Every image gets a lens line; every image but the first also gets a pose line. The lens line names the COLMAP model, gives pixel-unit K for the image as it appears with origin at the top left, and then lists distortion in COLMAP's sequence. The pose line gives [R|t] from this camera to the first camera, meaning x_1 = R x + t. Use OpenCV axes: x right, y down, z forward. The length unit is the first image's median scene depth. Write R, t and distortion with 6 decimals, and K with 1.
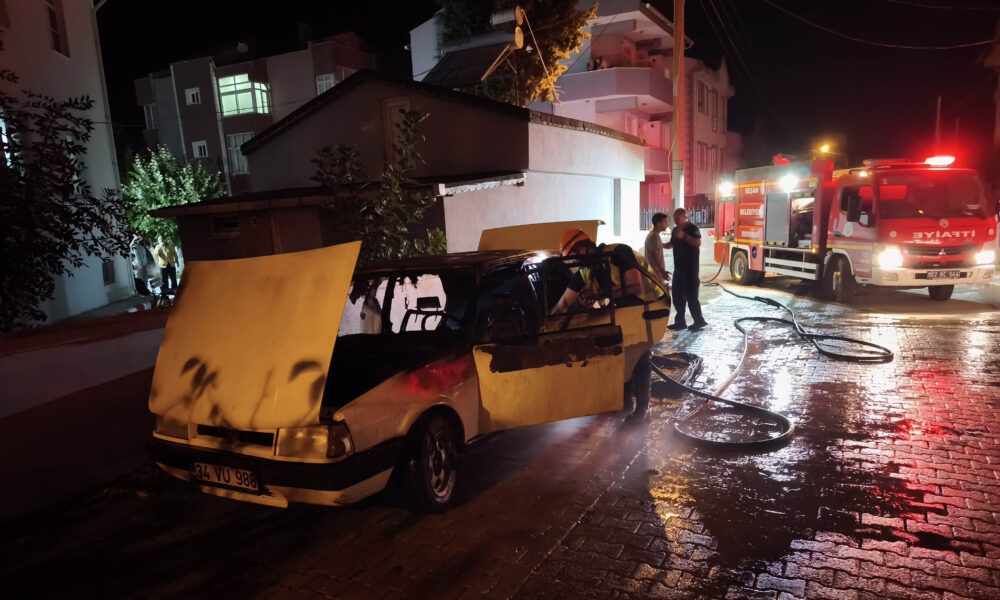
lens RADIAL K [[1056.3, 0, 500.0], [0, 1056.3, 300.0], [0, 0, 1]] dist [0.063650, -0.020430]
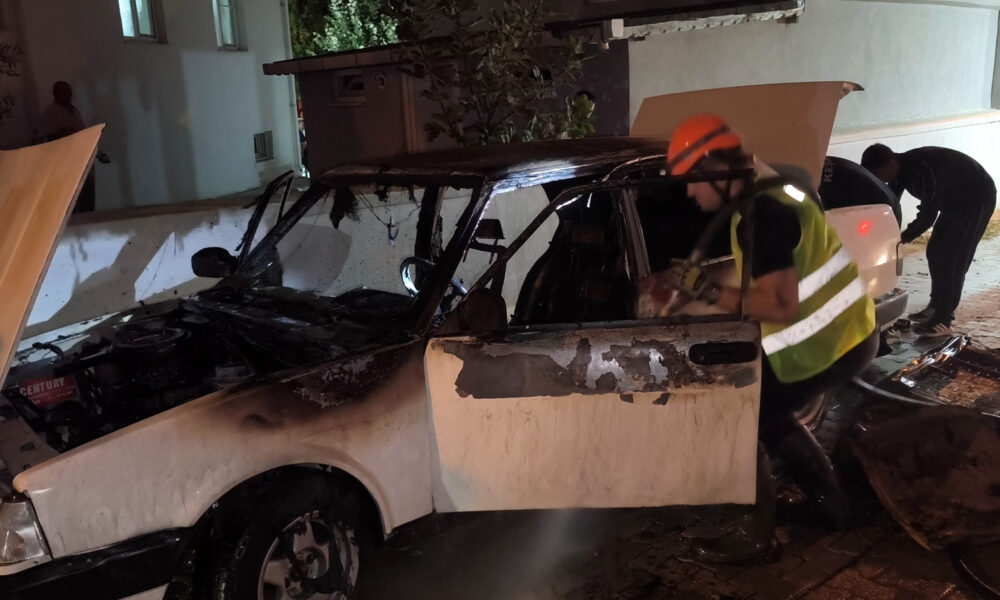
lens RADIAL K [[1056.3, 0, 500.0], [0, 1056.3, 300.0], [0, 0, 1]] dist [0.063650, -0.020430]
pose [[0.899273, 0.096889, -0.426522, 0.152875], [-0.042210, 0.989829, 0.135856, -0.030694], [0.435347, -0.104168, 0.894216, 0.409185]]
